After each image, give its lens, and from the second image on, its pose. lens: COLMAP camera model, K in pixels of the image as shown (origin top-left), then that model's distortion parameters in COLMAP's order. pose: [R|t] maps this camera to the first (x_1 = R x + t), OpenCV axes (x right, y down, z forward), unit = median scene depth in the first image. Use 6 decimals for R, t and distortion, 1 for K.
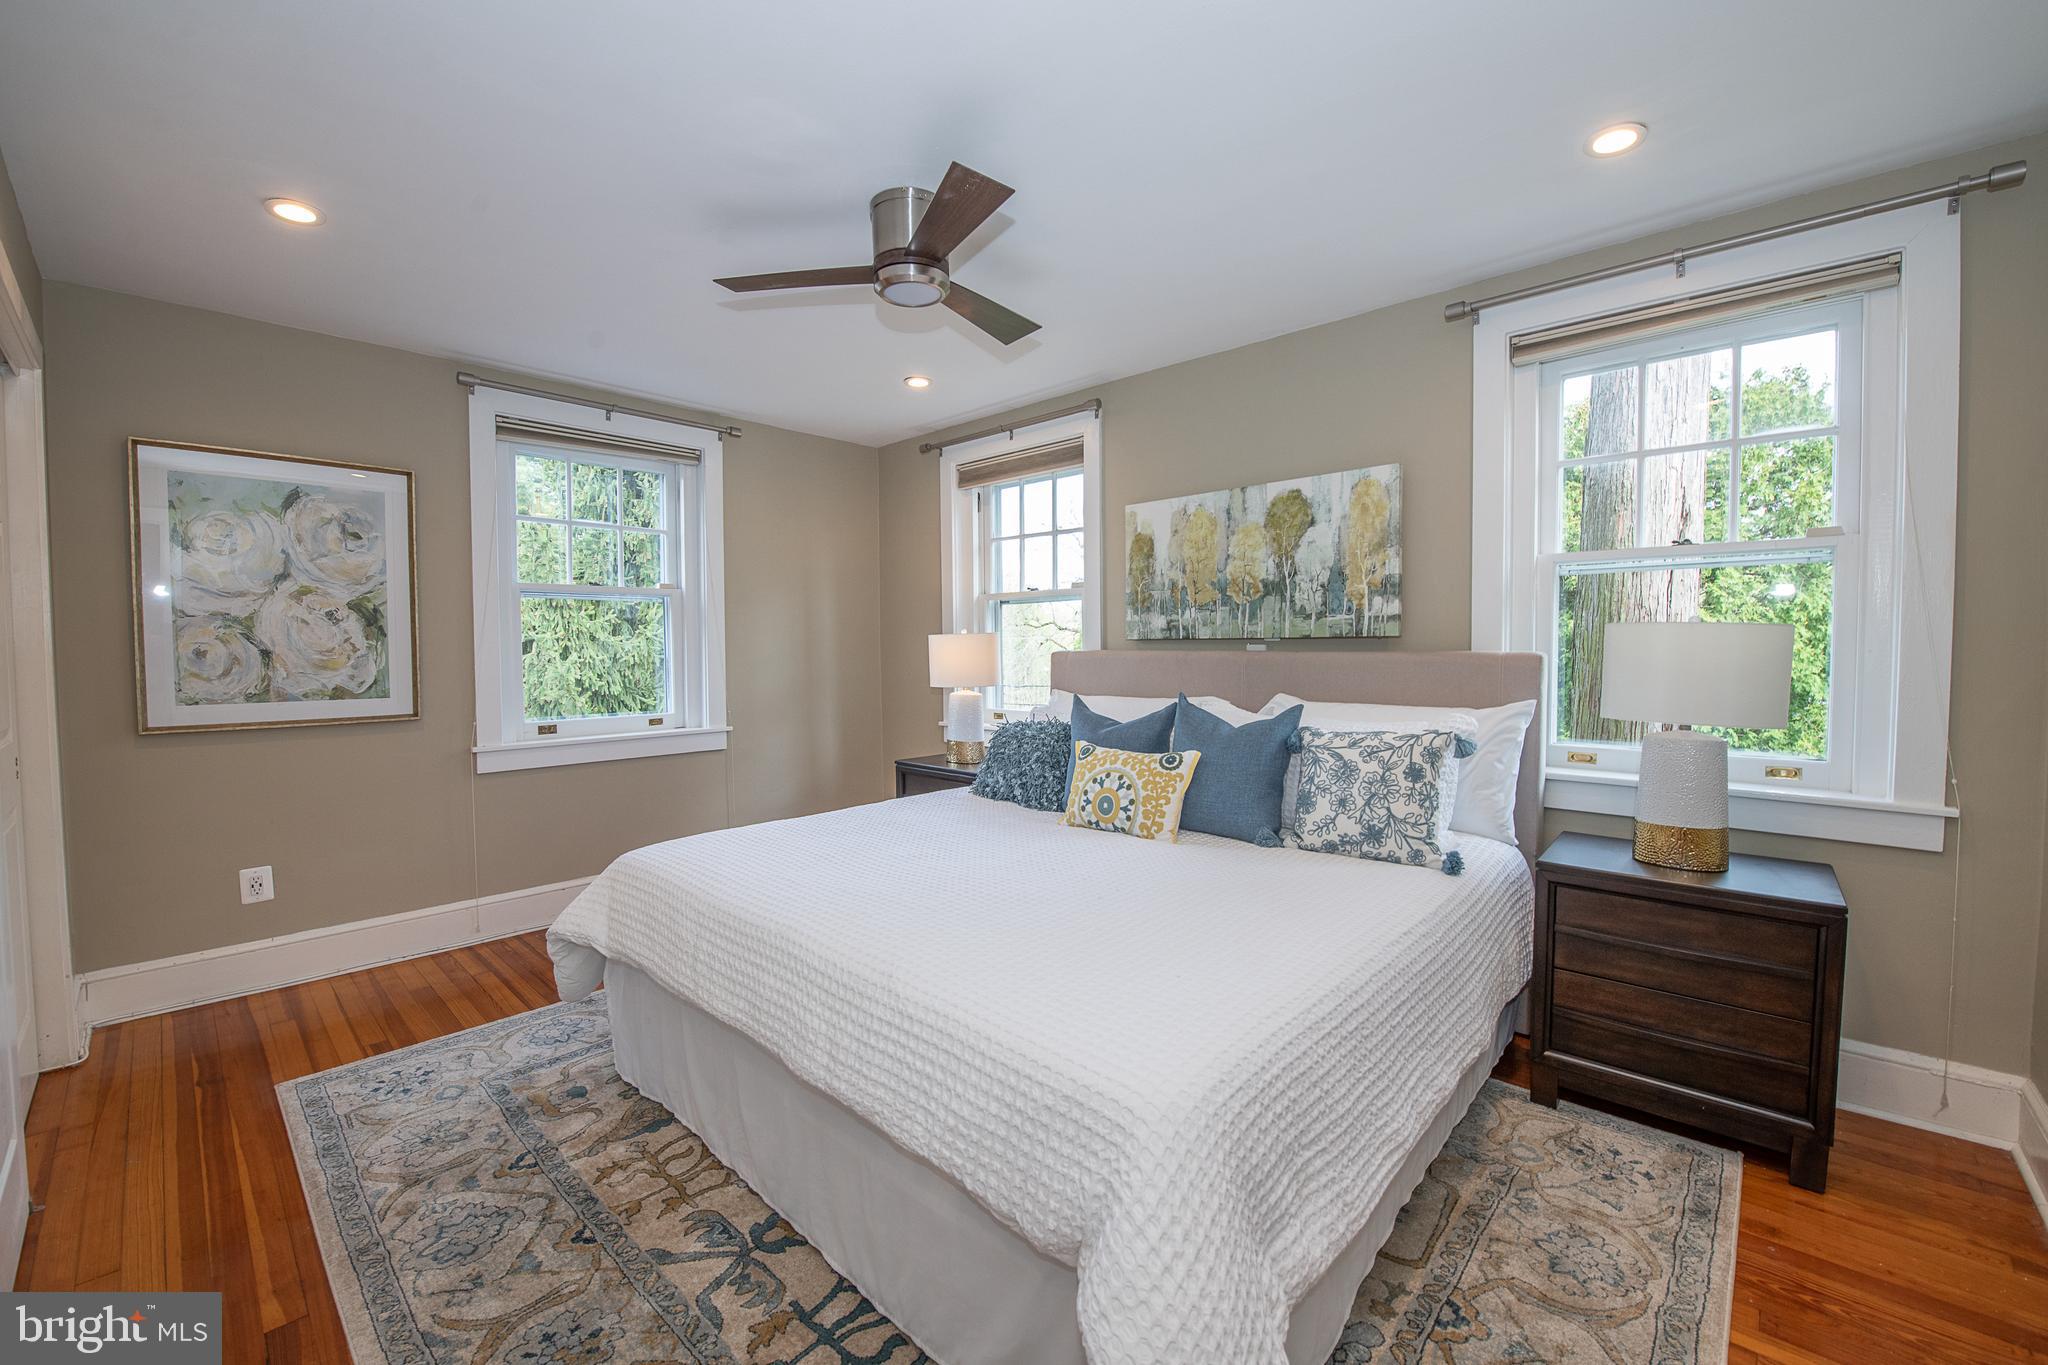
lens RADIAL K [[811.1, 0, 1033.5], [0, 811.1, 675.6], [0, 0, 1]] dist [-0.019940, -0.000600]
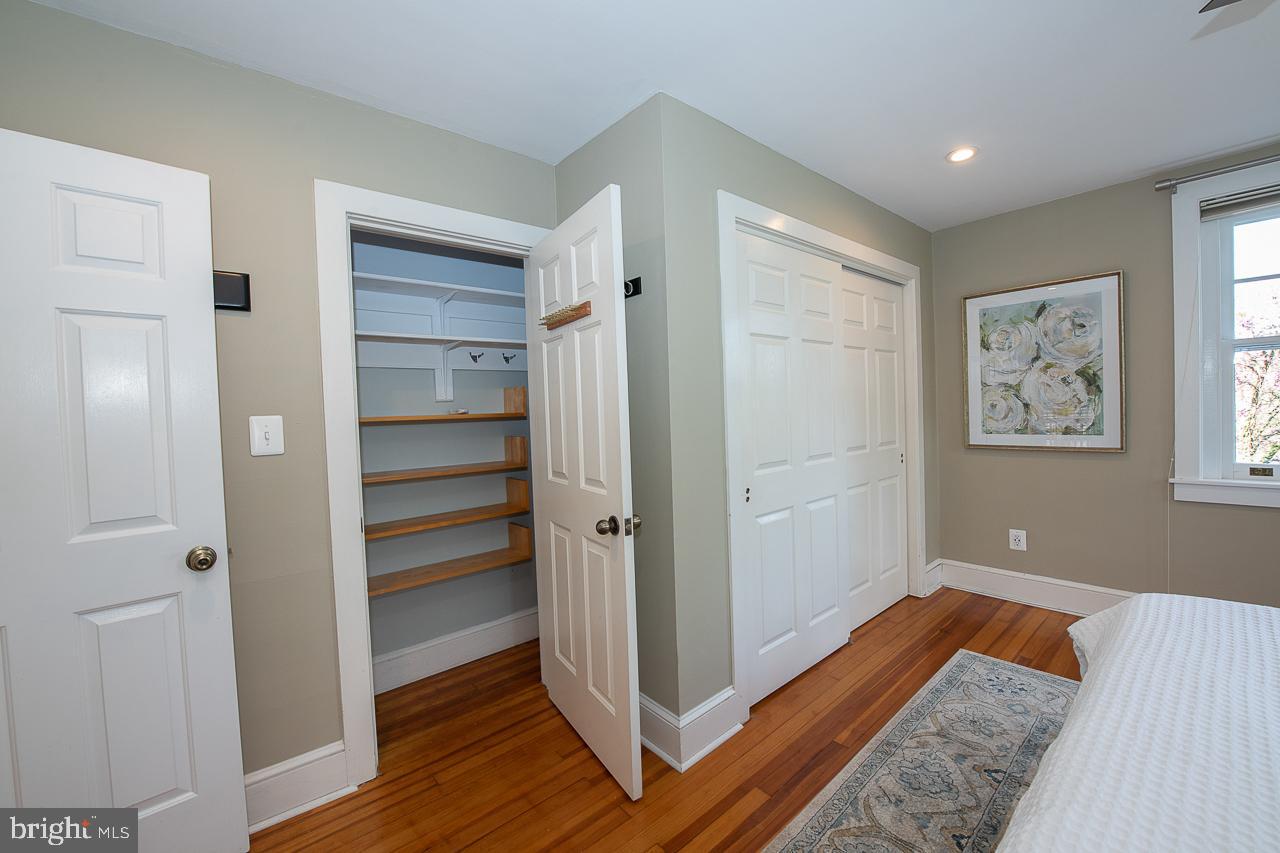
lens RADIAL K [[506.9, 0, 640.0], [0, 506.9, 424.6], [0, 0, 1]] dist [-0.019940, -0.000600]
pose [[-0.114104, 0.037666, -0.992755, 0.189177], [0.000284, 0.999282, 0.037881, -0.028471], [0.993469, 0.004040, -0.114032, 0.317991]]
